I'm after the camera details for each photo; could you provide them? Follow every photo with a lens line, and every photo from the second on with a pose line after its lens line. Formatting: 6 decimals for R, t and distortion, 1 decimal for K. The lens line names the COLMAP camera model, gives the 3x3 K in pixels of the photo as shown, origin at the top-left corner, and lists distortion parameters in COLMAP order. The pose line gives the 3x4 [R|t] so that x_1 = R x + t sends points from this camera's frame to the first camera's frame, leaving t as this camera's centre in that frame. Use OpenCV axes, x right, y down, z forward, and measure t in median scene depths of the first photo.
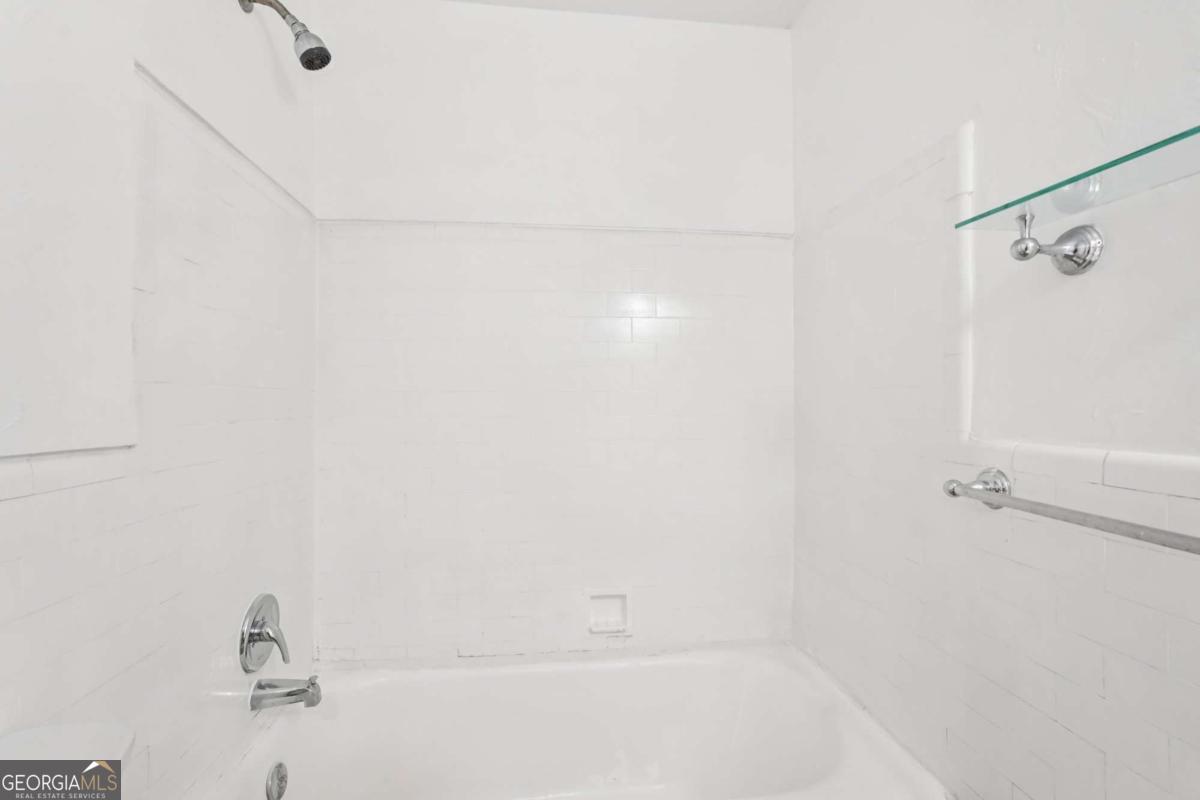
lens RADIAL K [[532.6, 0, 607.0], [0, 532.6, 399.6], [0, 0, 1]] dist [-0.010780, 0.007944]
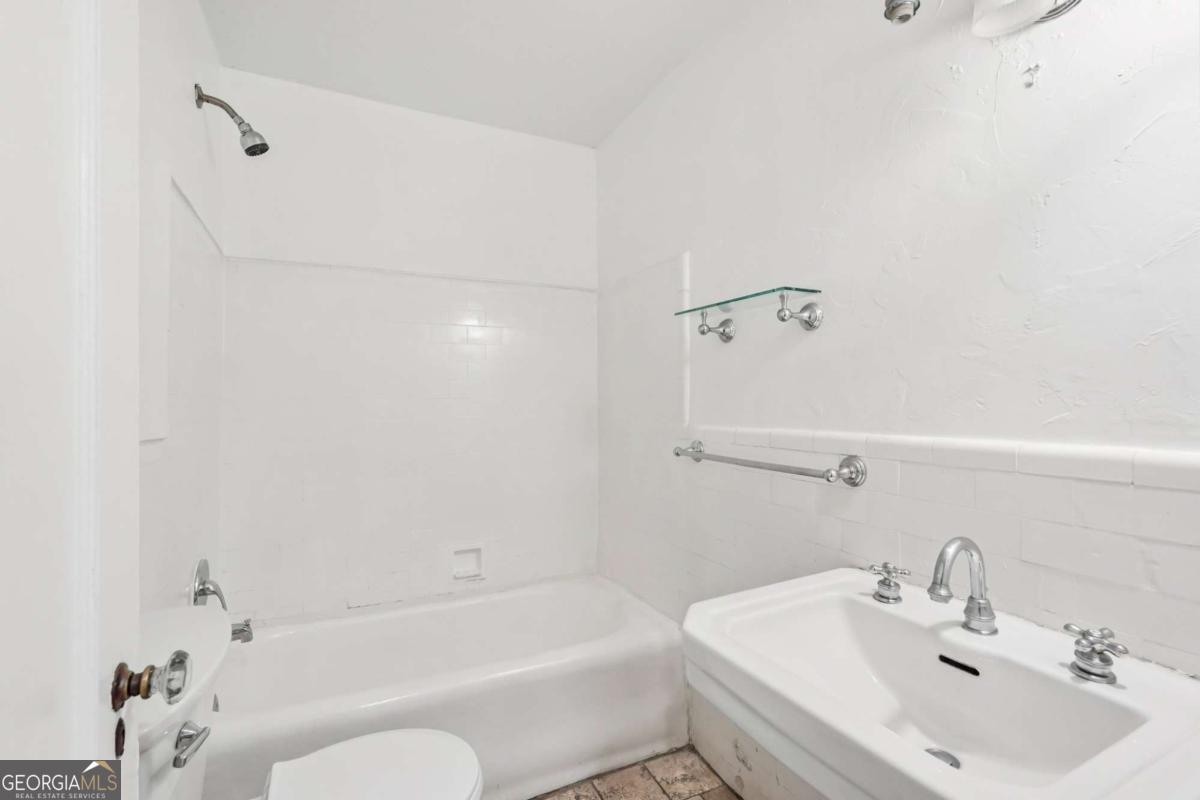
lens RADIAL K [[532.6, 0, 601.3], [0, 532.6, 400.7], [0, 0, 1]] dist [-0.010780, 0.007944]
pose [[0.942708, -0.002918, 0.333607, -0.182902], [0.003943, 0.999989, -0.002397, -0.005982], [-0.333596, 0.003575, 0.942709, -0.551049]]
